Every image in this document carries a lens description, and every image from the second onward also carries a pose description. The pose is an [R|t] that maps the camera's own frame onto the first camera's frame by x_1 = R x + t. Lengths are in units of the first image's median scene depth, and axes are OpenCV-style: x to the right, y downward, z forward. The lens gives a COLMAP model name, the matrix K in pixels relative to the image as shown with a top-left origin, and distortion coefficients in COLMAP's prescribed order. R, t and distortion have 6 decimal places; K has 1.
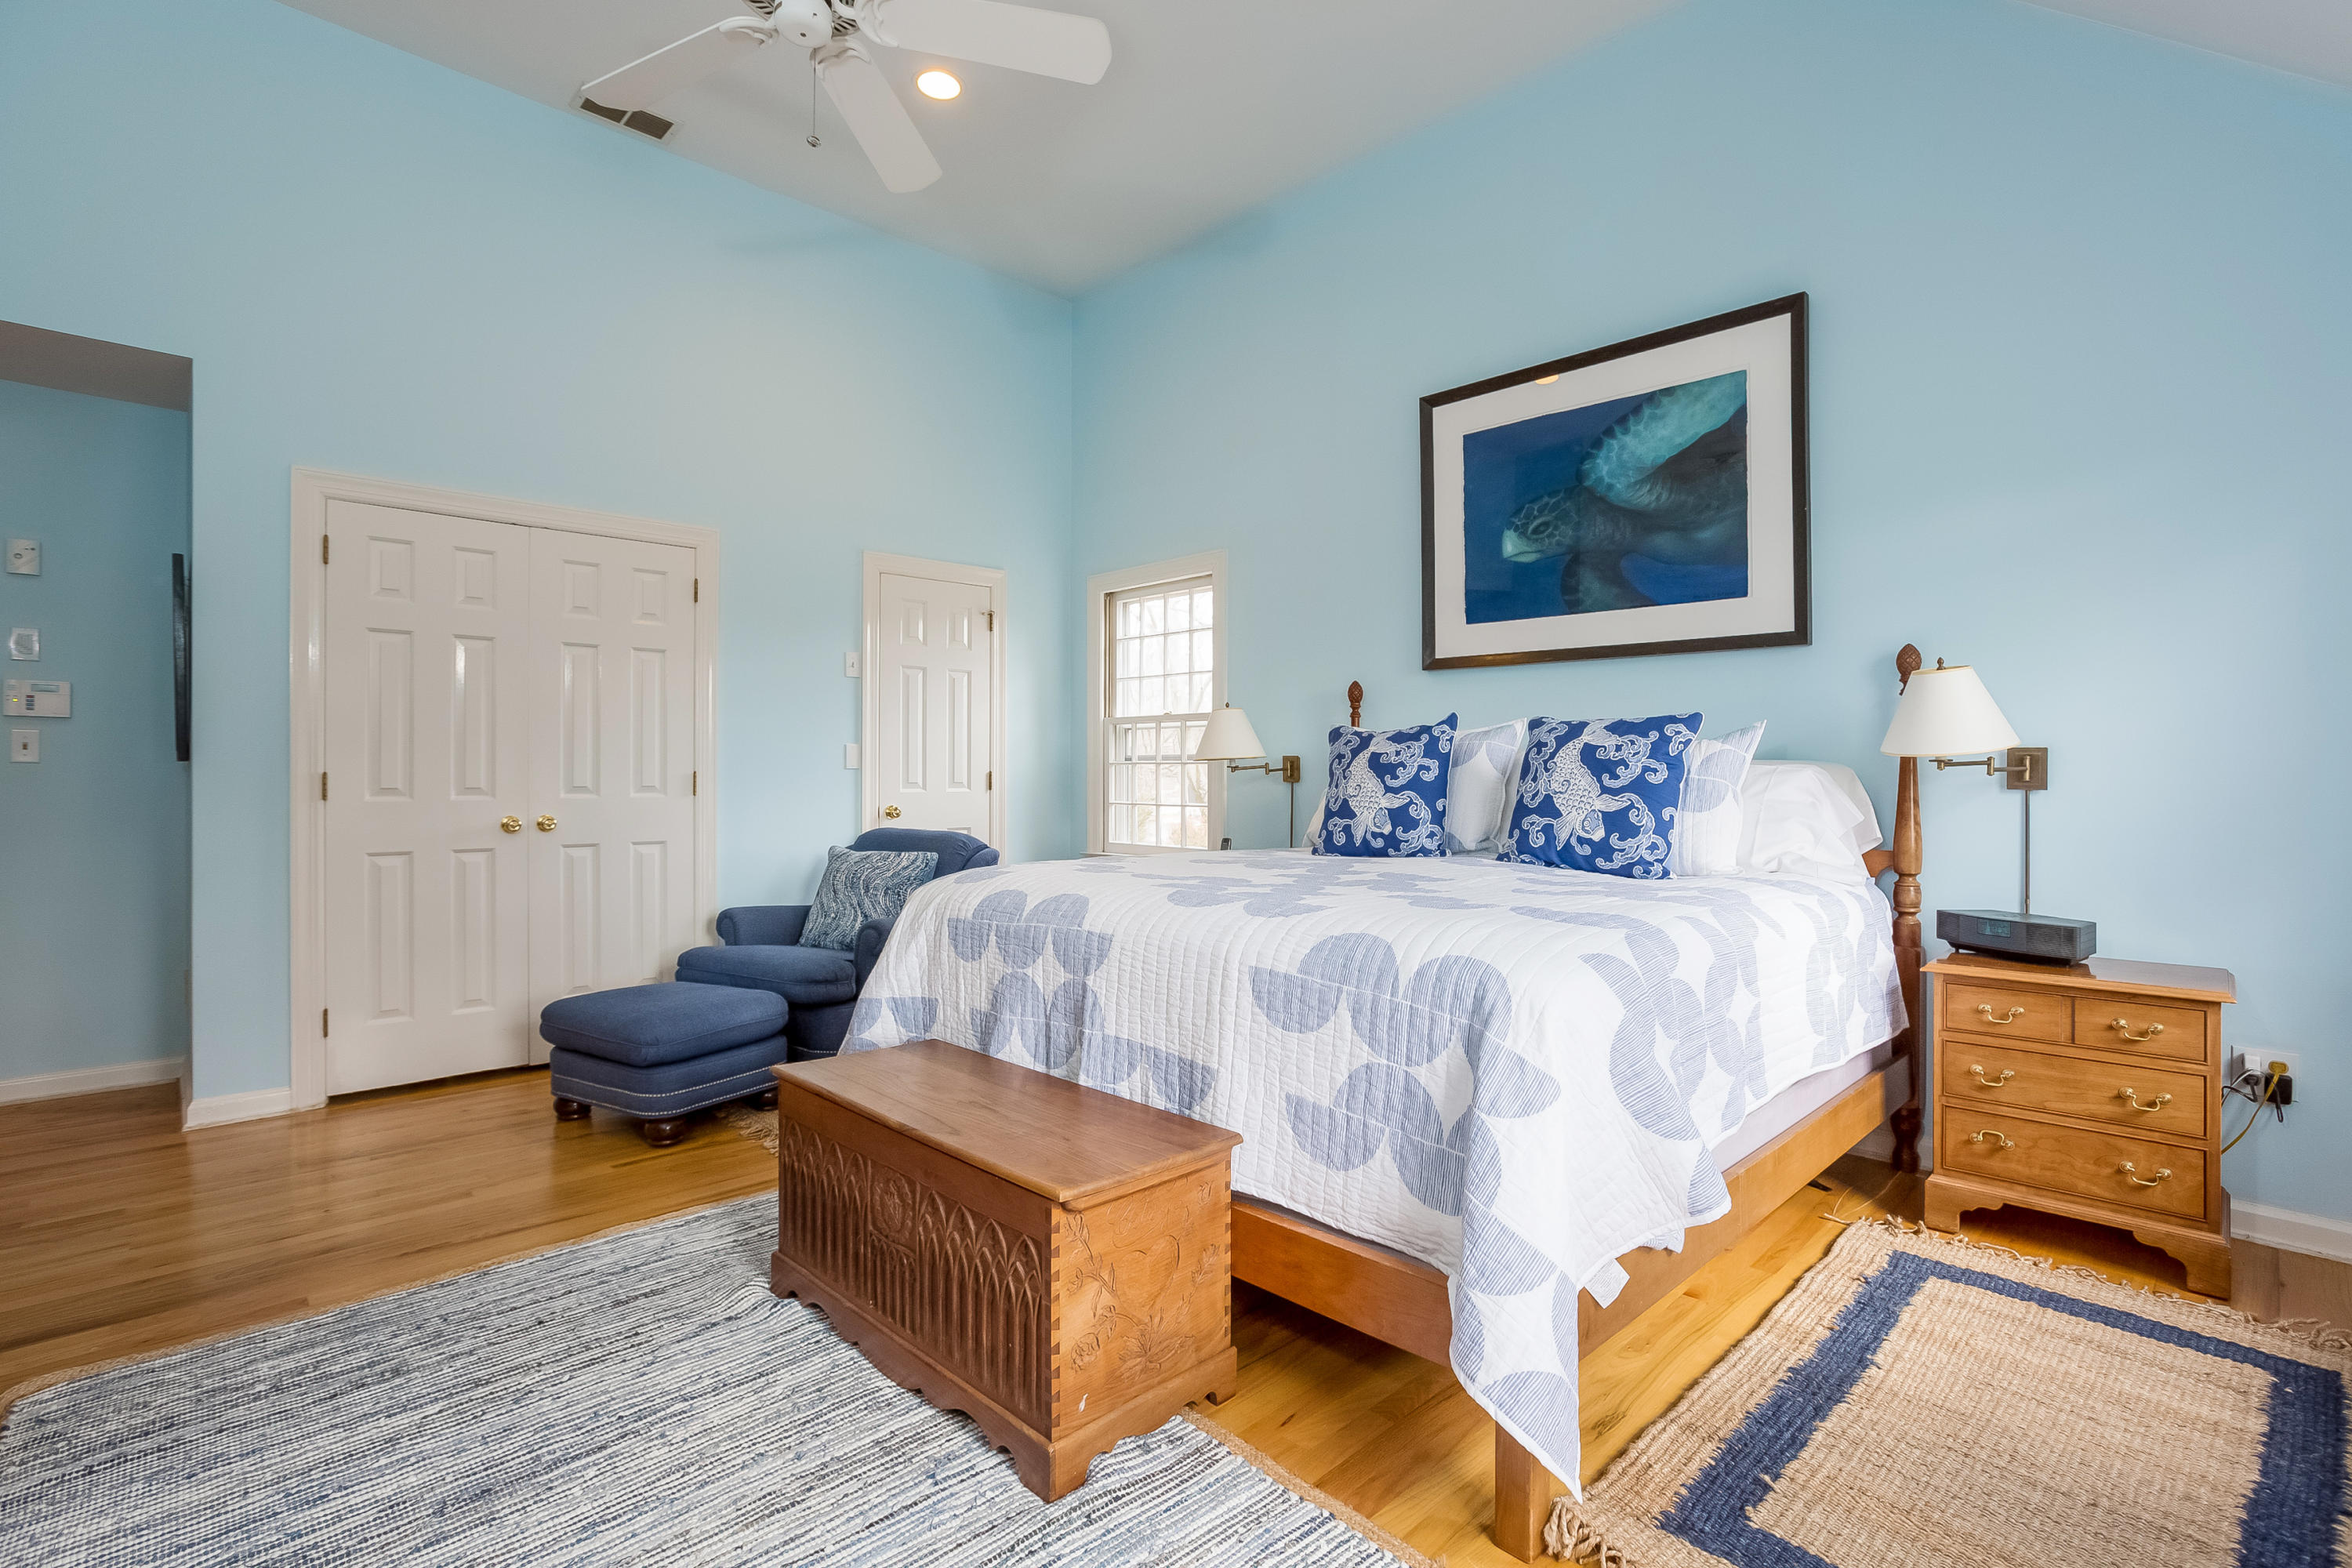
lens RADIAL K [[1109.7, 0, 1195.6], [0, 1109.7, 780.6], [0, 0, 1]] dist [-0.001398, 0.000297]
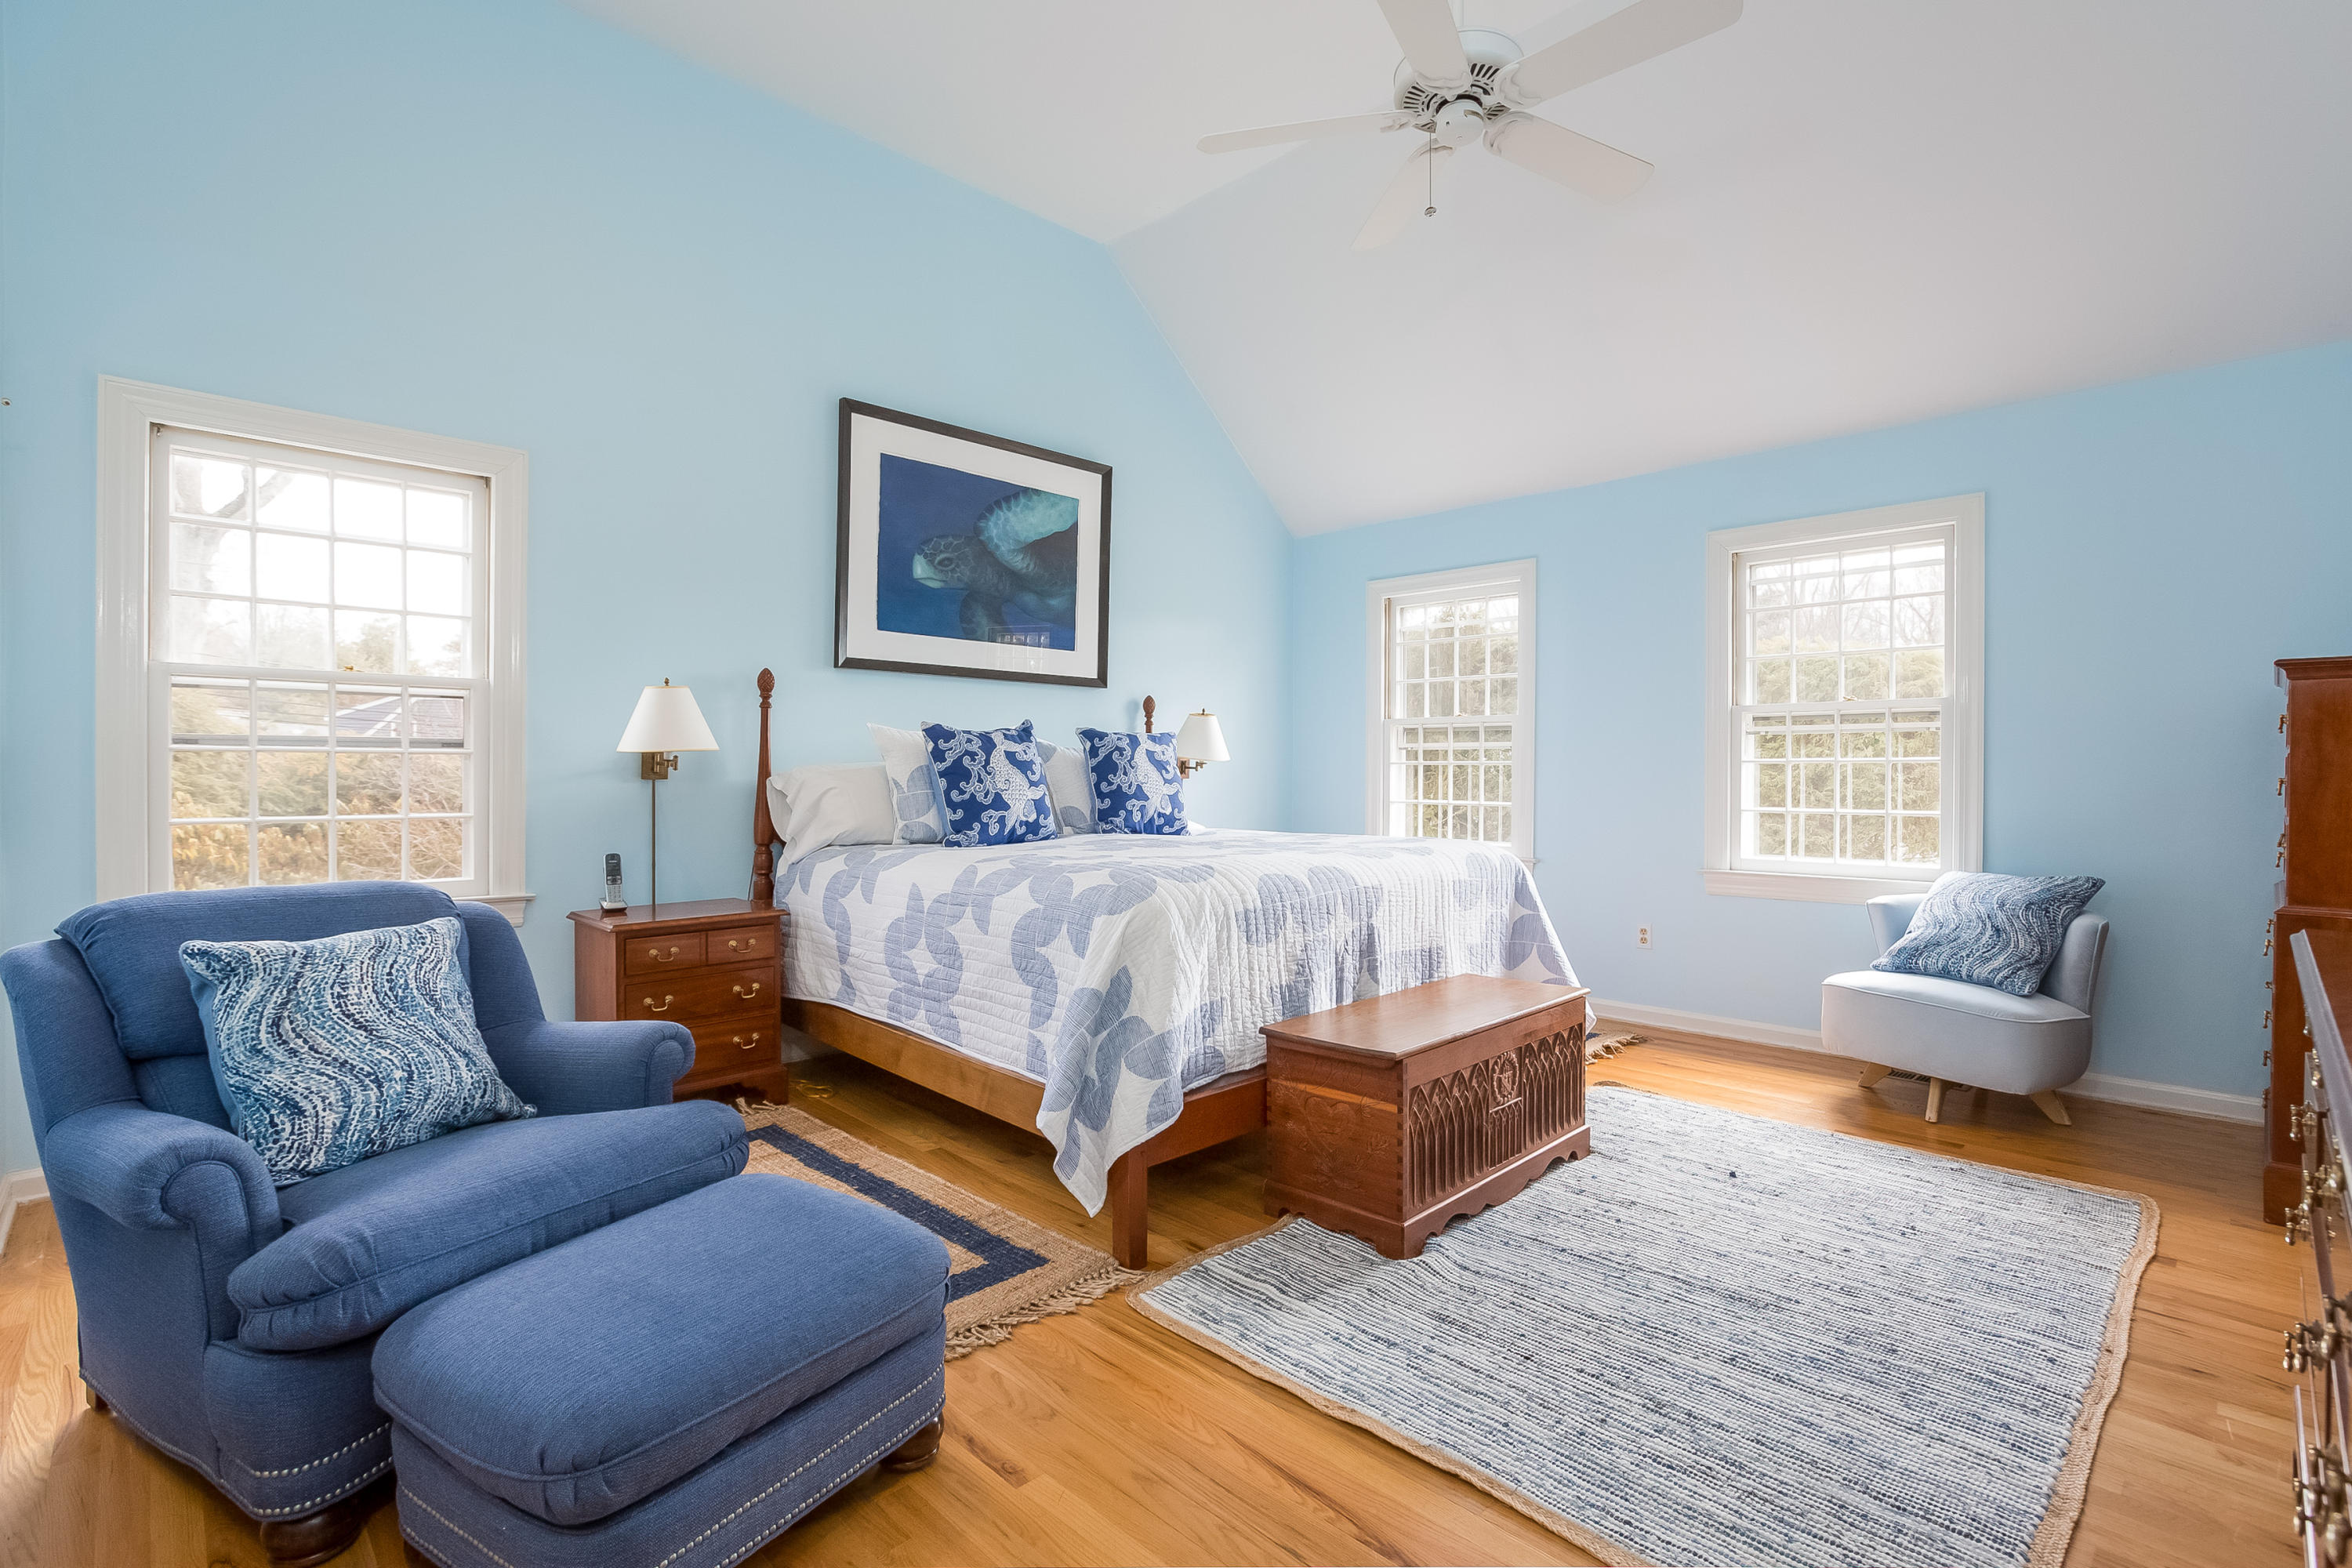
lens RADIAL K [[1109.7, 0, 1195.5], [0, 1109.7, 774.1], [0, 0, 1]] dist [-0.001398, 0.000297]
pose [[-0.001522, -0.000850, 0.999998, -0.944155], [0.010091, 0.999949, 0.000865, -0.000345], [-0.999948, 0.010093, -0.001513, 0.802849]]
